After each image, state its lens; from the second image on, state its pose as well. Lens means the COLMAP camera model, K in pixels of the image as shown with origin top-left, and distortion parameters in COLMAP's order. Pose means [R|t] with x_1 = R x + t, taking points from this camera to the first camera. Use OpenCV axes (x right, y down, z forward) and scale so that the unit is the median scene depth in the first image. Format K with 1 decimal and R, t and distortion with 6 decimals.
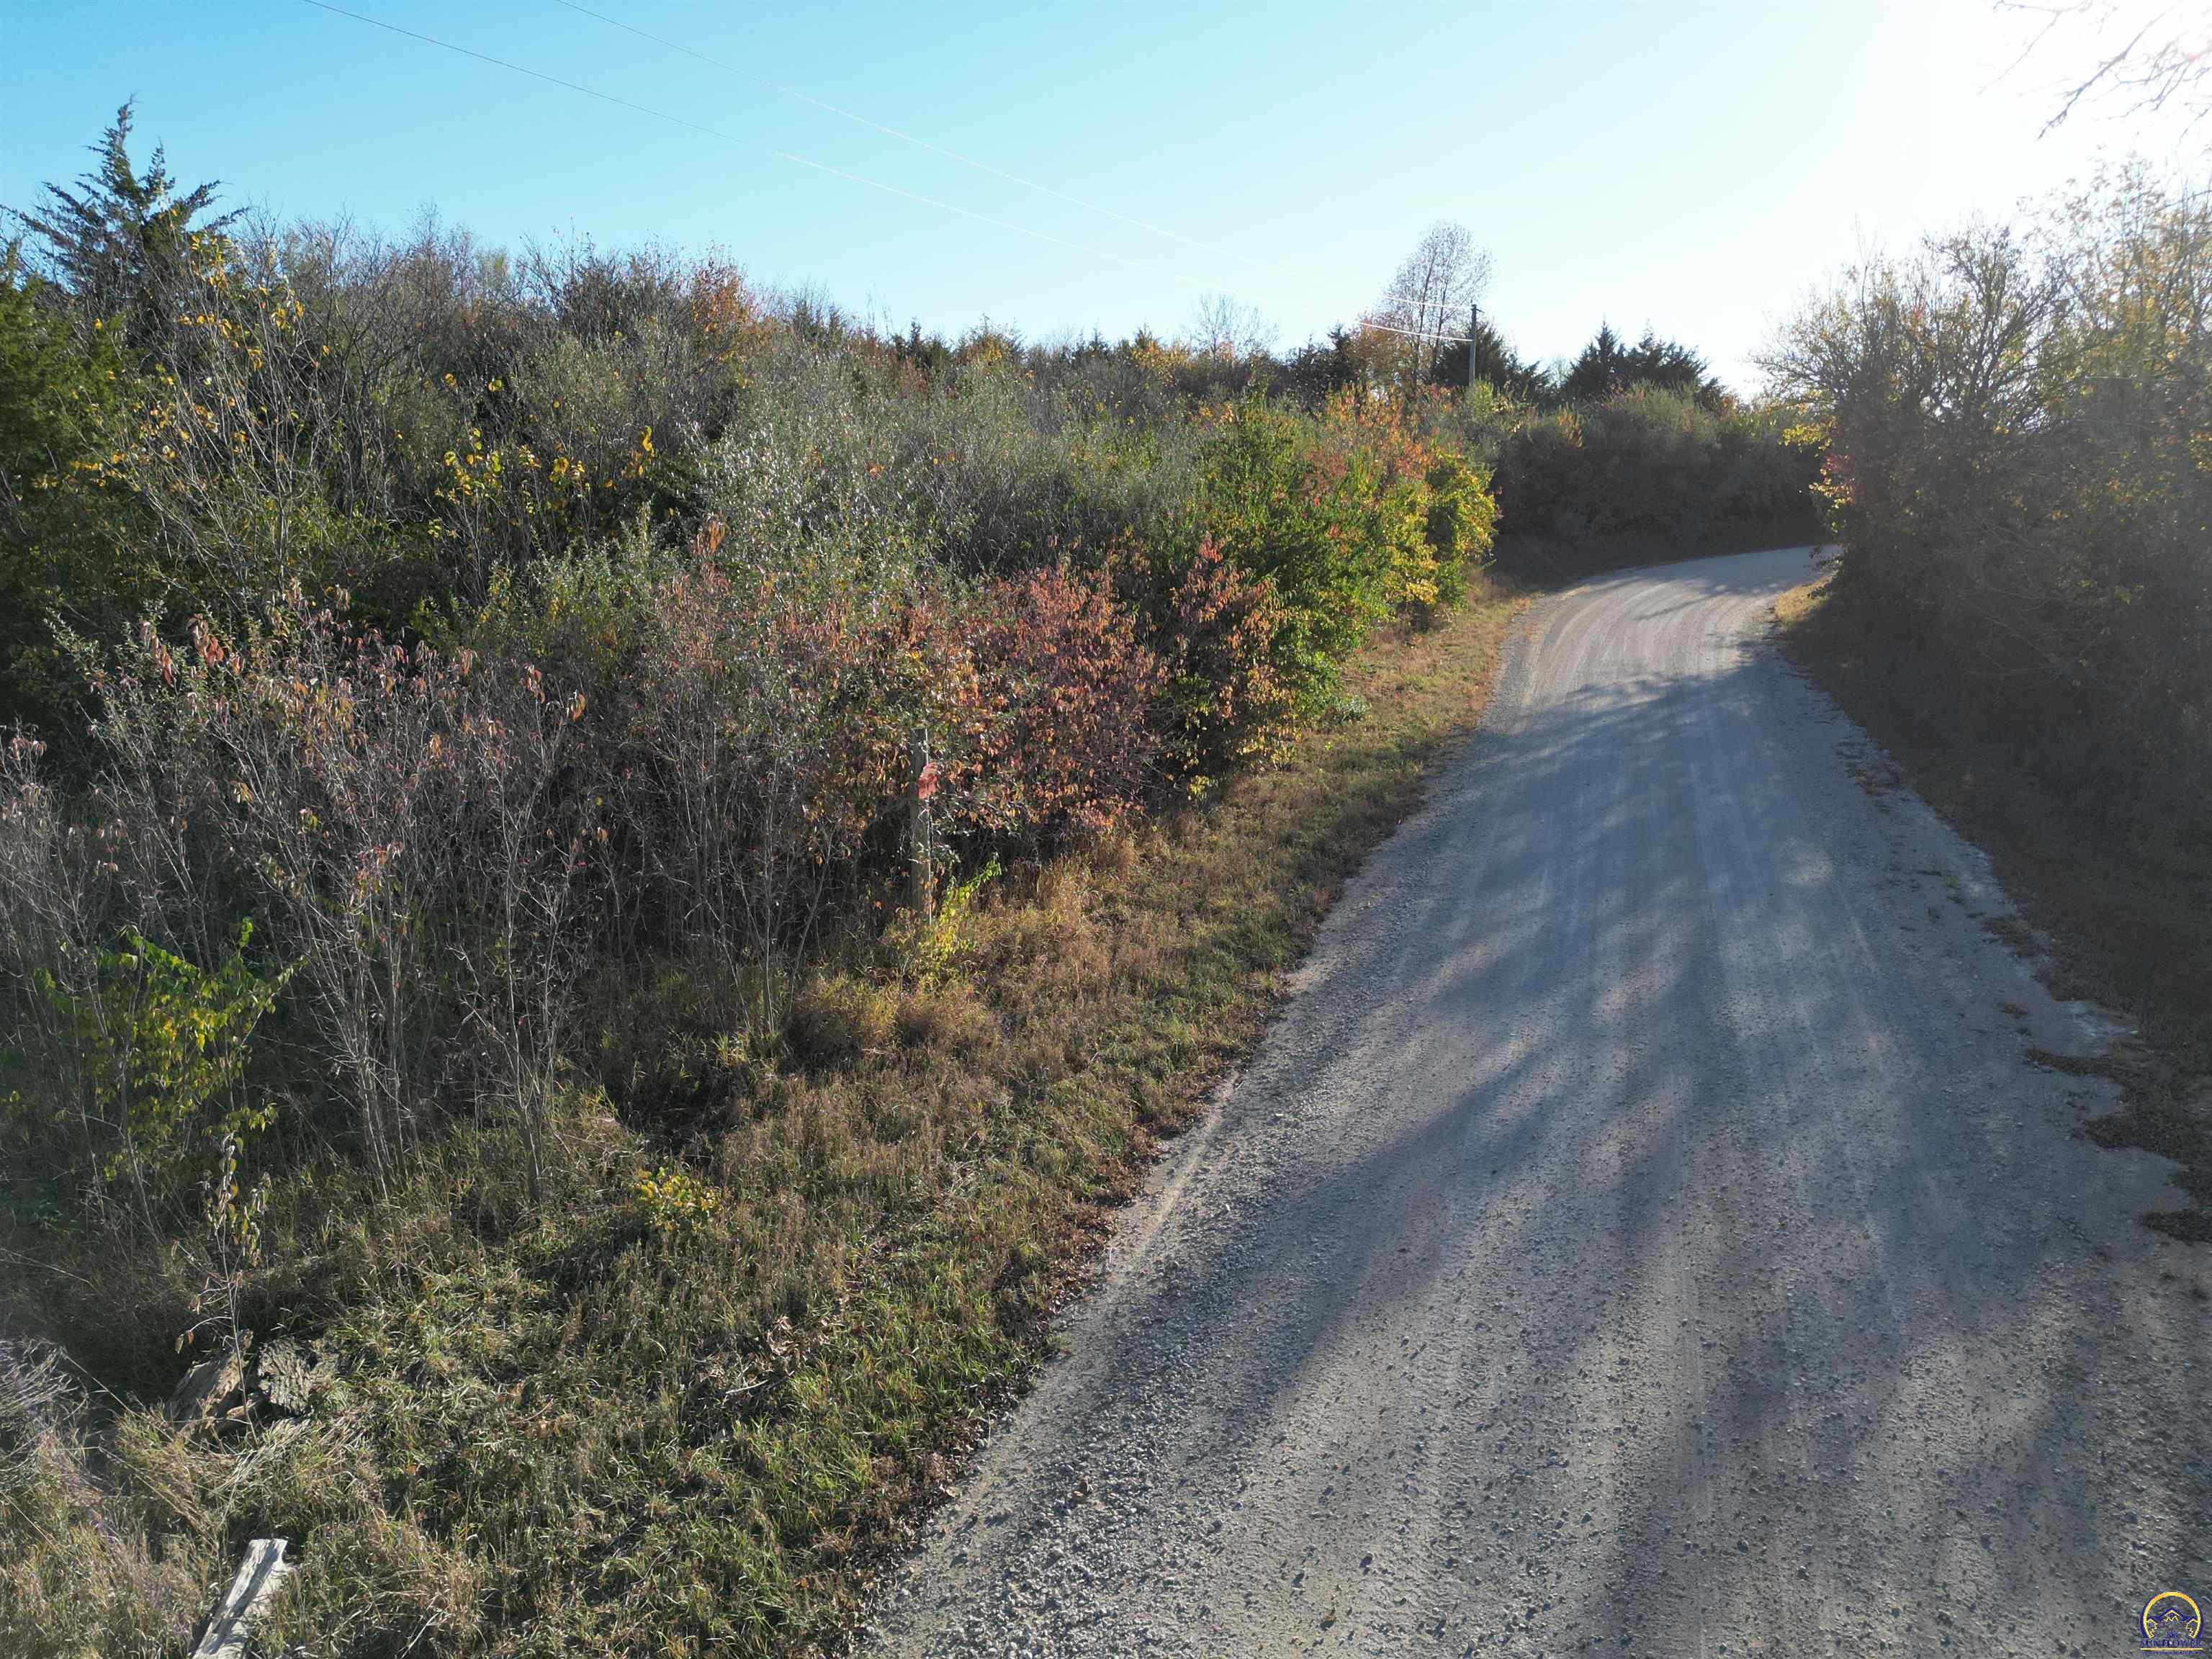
lens RADIAL K [[1546.3, 0, 1093.3], [0, 1546.3, 812.9], [0, 0, 1]] dist [0.049581, -0.034882]
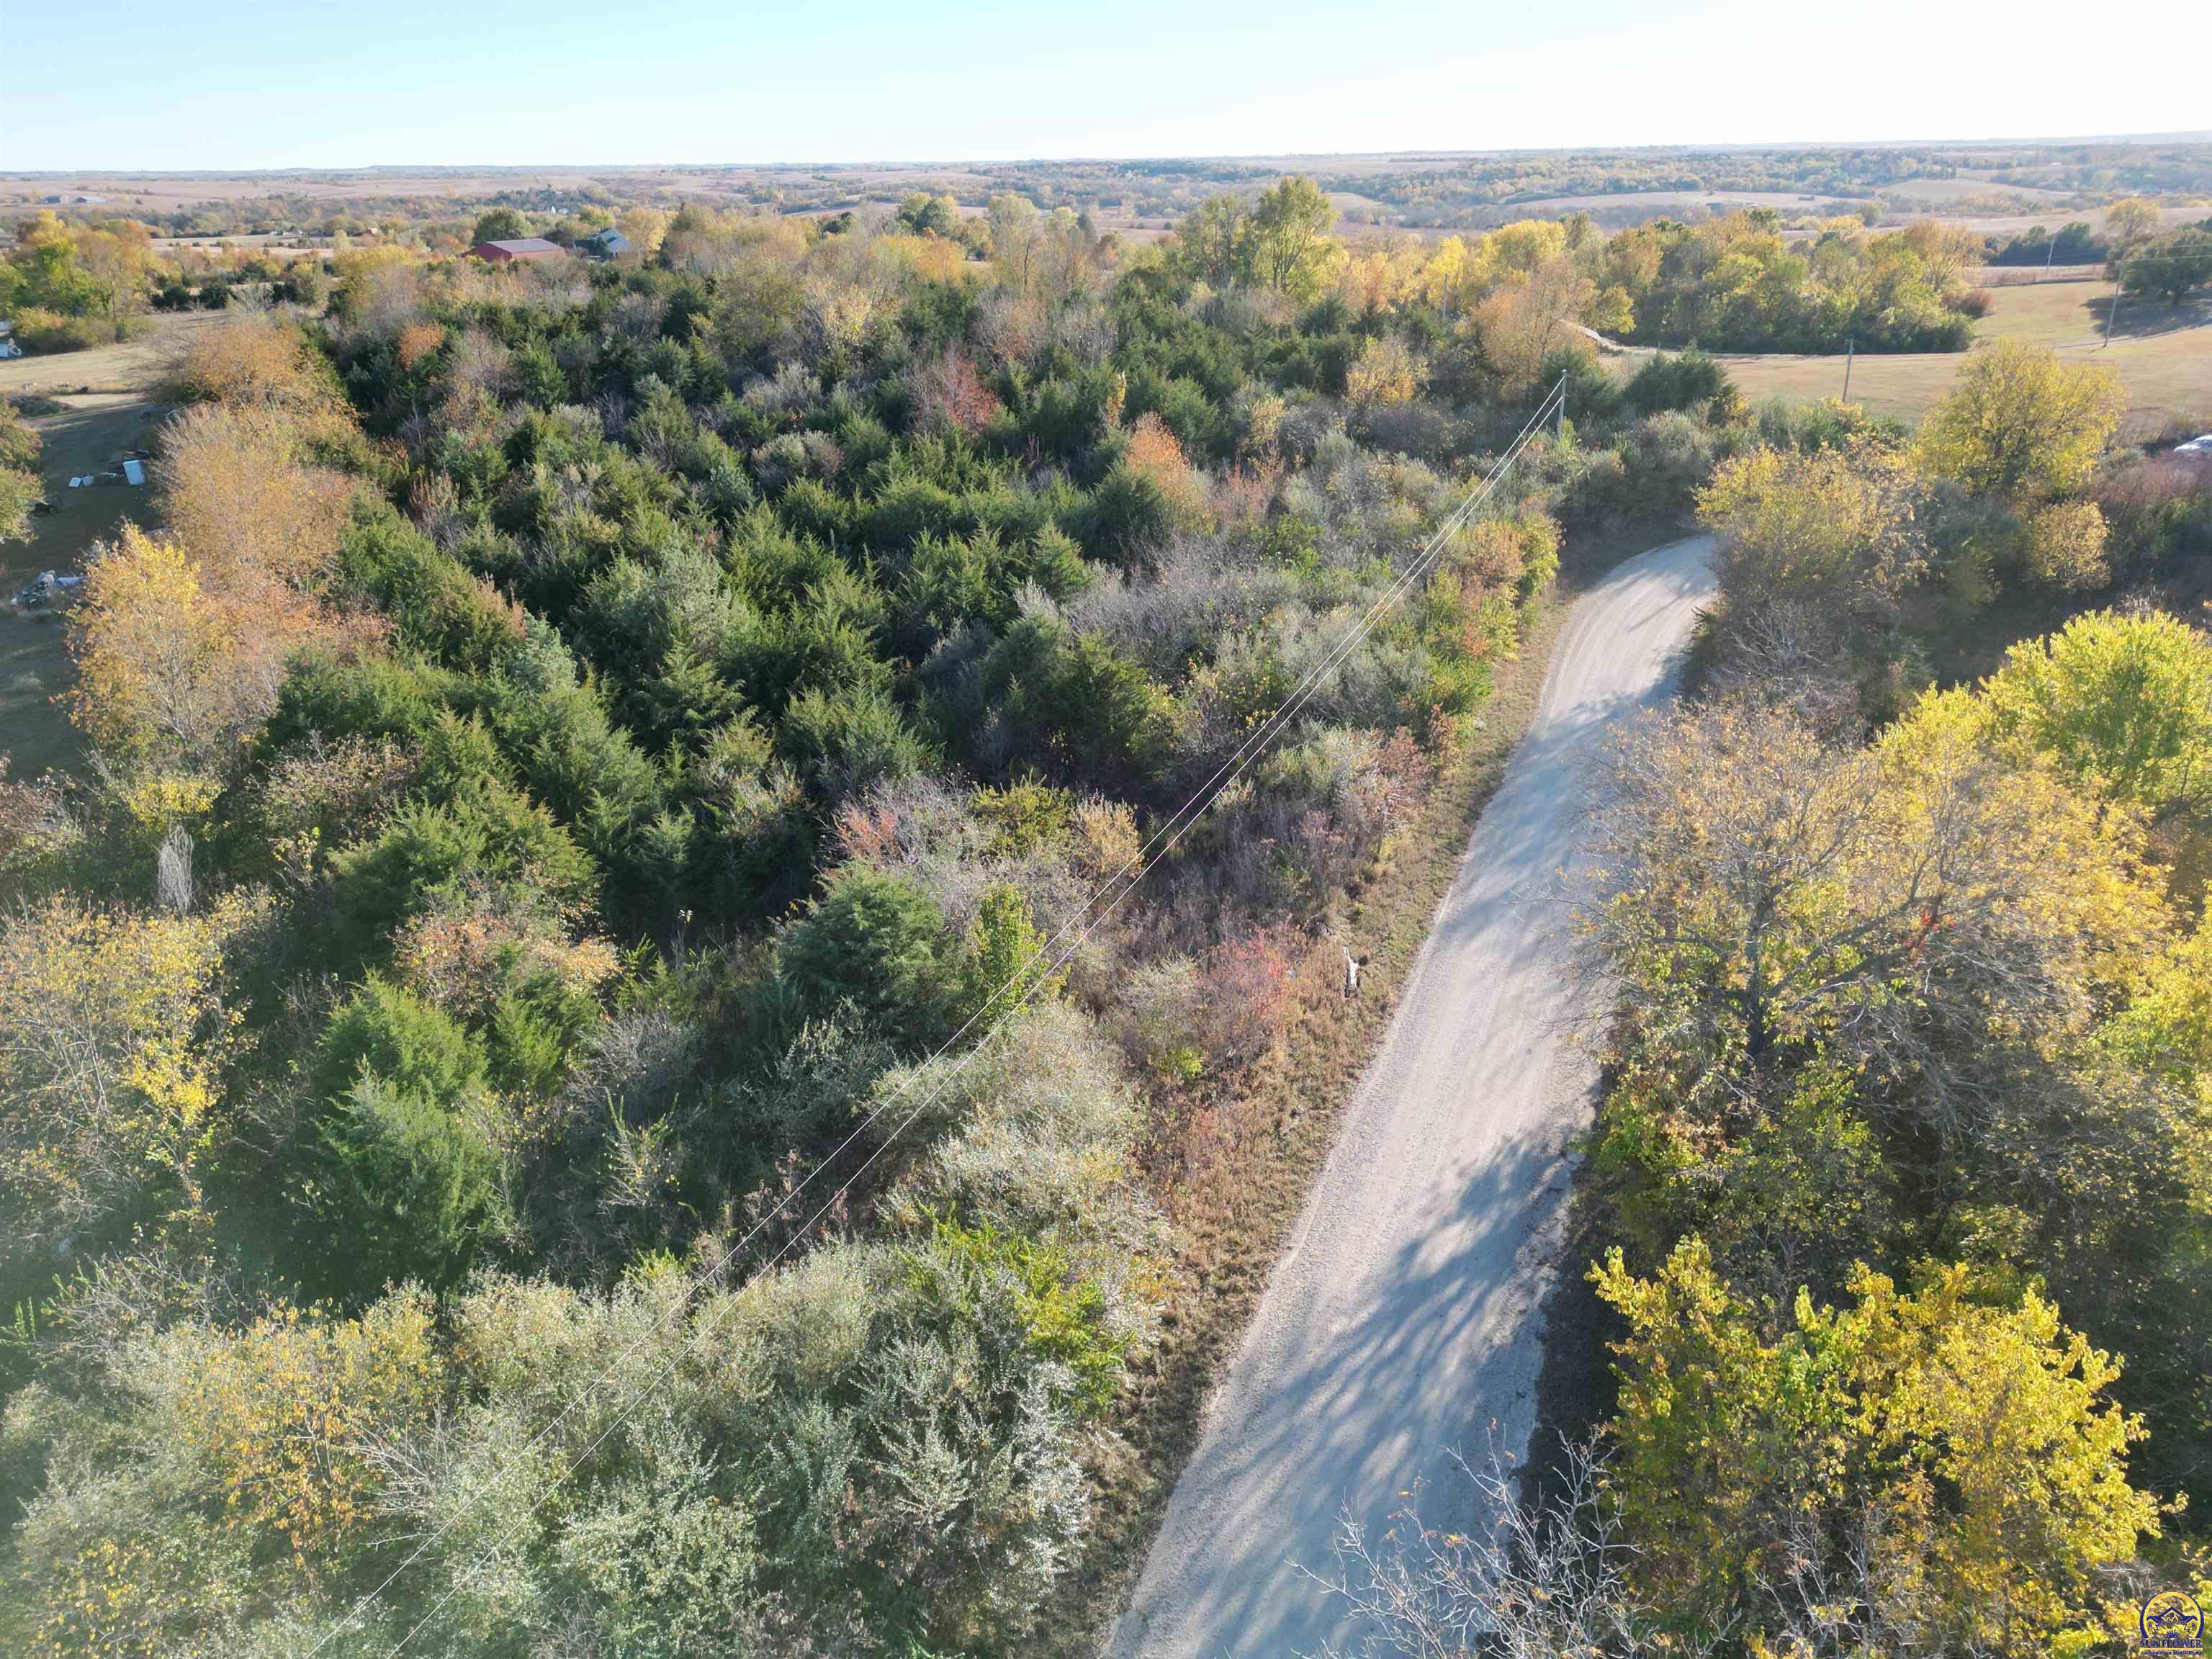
lens RADIAL K [[1546.3, 0, 1107.7], [0, 1546.3, 838.3], [0, 0, 1]] dist [0.049581, -0.034882]
pose [[0.998686, 0.014272, -0.049227, -0.145635], [-0.004452, 0.980975, 0.194082, -0.174494], [0.051060, -0.193607, 0.979749, -0.724446]]
